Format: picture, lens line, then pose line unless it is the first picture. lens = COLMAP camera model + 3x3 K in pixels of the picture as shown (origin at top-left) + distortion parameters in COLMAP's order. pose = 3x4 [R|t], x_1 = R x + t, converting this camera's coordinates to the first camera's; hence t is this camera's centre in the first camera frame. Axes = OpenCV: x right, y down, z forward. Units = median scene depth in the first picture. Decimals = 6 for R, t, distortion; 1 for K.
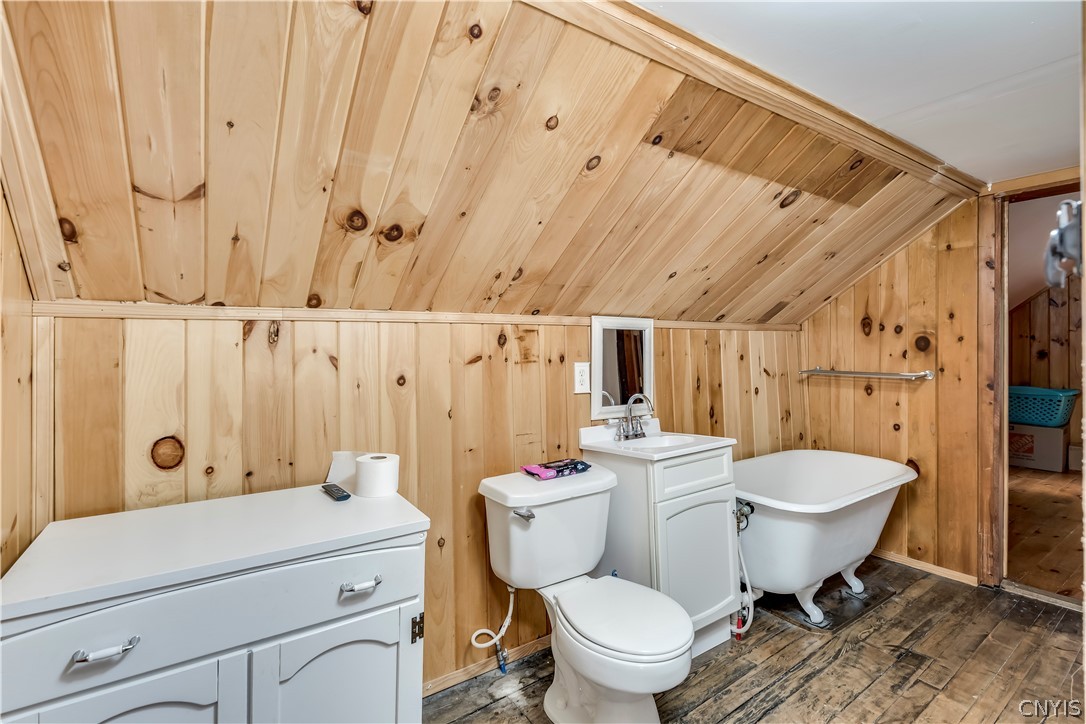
lens RADIAL K [[491.4, 0, 544.4], [0, 491.4, 352.7], [0, 0, 1]] dist [-0.009604, 0.004299]
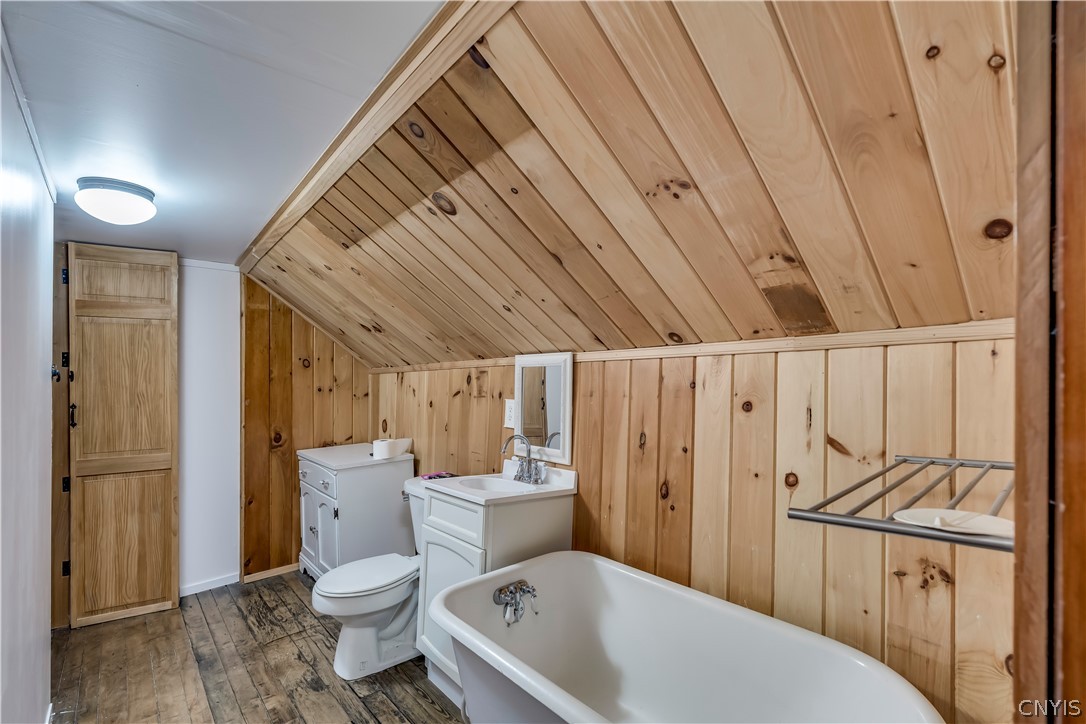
lens RADIAL K [[491.4, 0, 547.2], [0, 491.4, 378.4], [0, 0, 1]] dist [-0.009604, 0.004299]
pose [[0.123659, 0.001485, -0.992324, 1.230834], [0.002072, 0.999996, 0.001755, -0.029712], [0.992323, -0.002273, 0.123656, 1.005408]]
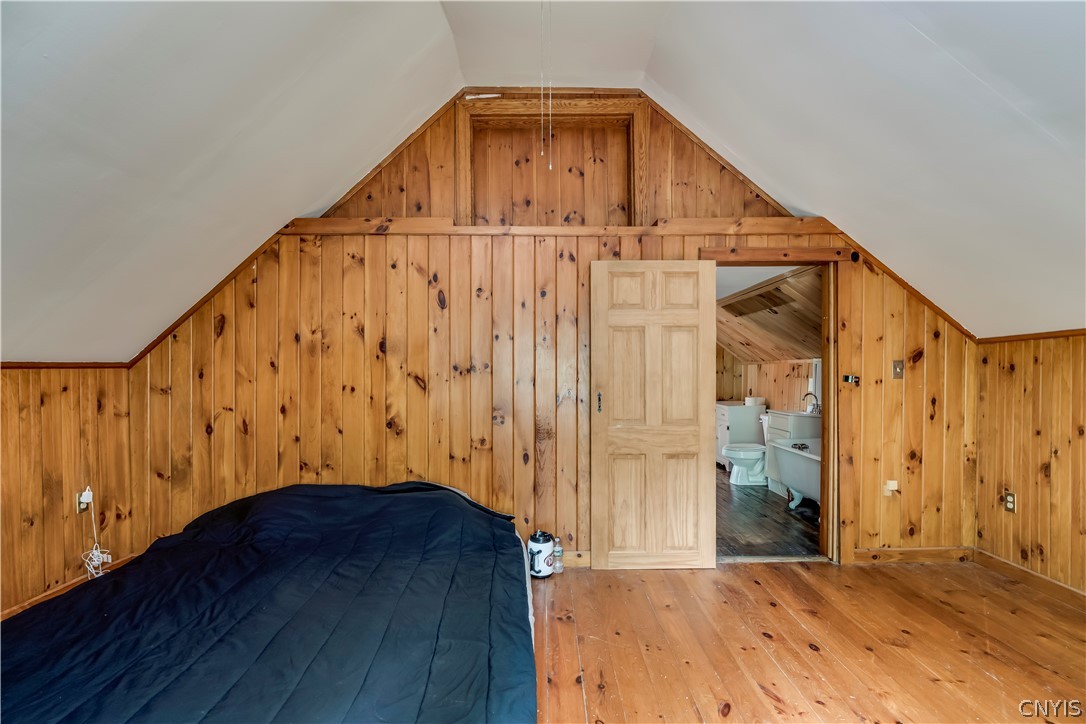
lens RADIAL K [[504.6, 0, 529.4], [0, 504.6, 379.3], [0, 0, 1]] dist [-0.005201, 0.002979]
pose [[-0.567751, 0.031120, -0.822612, 3.010253], [0.006459, 0.999423, 0.033351, -0.069426], [0.823175, 0.013622, -0.567624, 1.337941]]
